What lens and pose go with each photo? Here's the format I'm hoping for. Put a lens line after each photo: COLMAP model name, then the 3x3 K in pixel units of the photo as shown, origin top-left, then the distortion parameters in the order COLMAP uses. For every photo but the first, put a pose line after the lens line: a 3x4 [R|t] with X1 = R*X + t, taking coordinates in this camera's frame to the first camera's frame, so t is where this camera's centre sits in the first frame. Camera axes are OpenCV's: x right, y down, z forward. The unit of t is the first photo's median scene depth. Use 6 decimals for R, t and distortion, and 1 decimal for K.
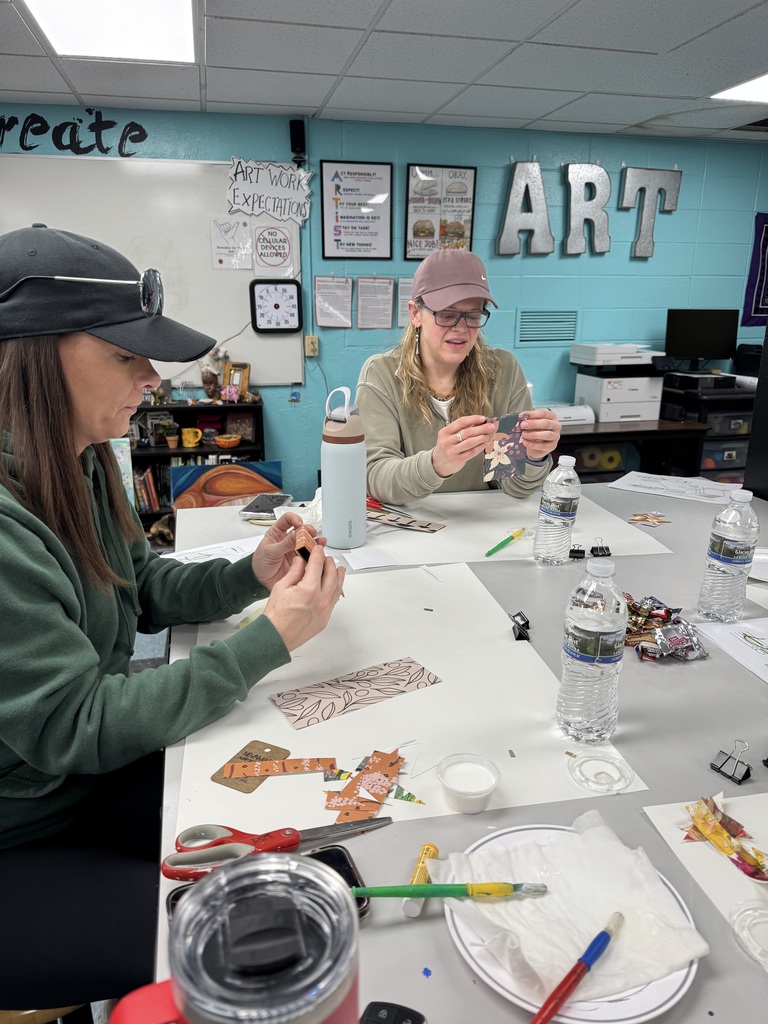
lens RADIAL K [[728.1, 0, 384.1], [0, 728.1, 513.8], [0, 0, 1]] dist [-0.009429, -0.010720]
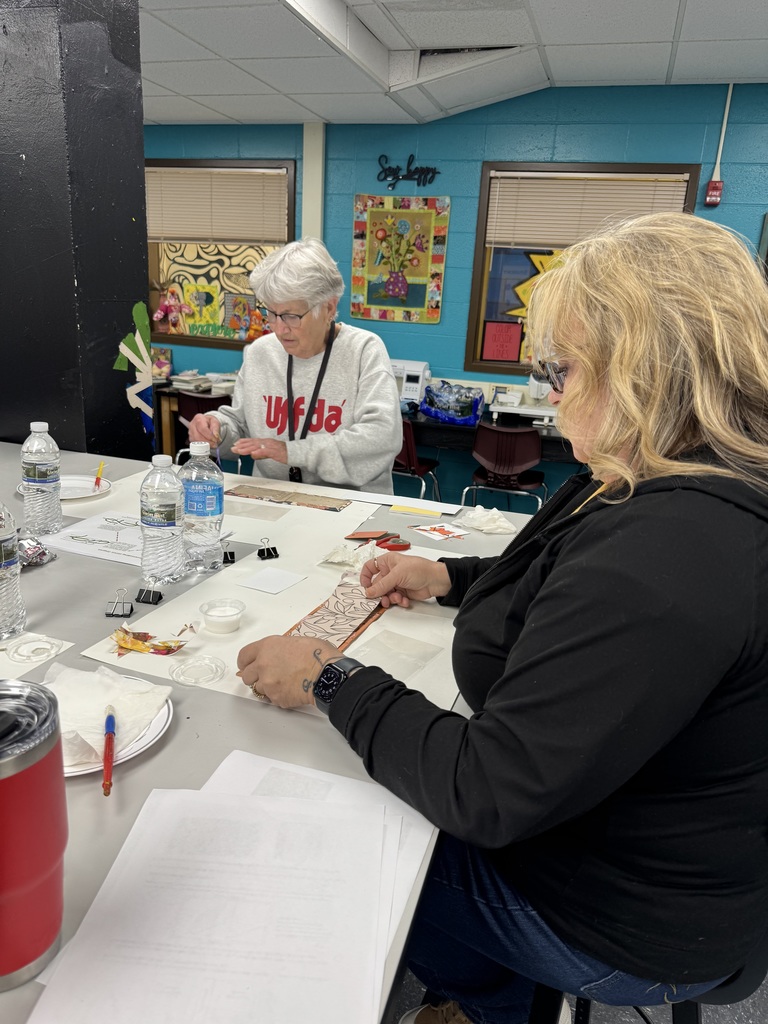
lens RADIAL K [[728.1, 0, 384.2], [0, 728.1, 511.8], [0, 0, 1]] dist [-0.009429, -0.010720]
pose [[0.510084, -0.233306, 0.827878, -0.361474], [0.196083, 0.968707, 0.152180, 0.059387], [-0.837476, 0.084709, 0.539869, -0.178044]]
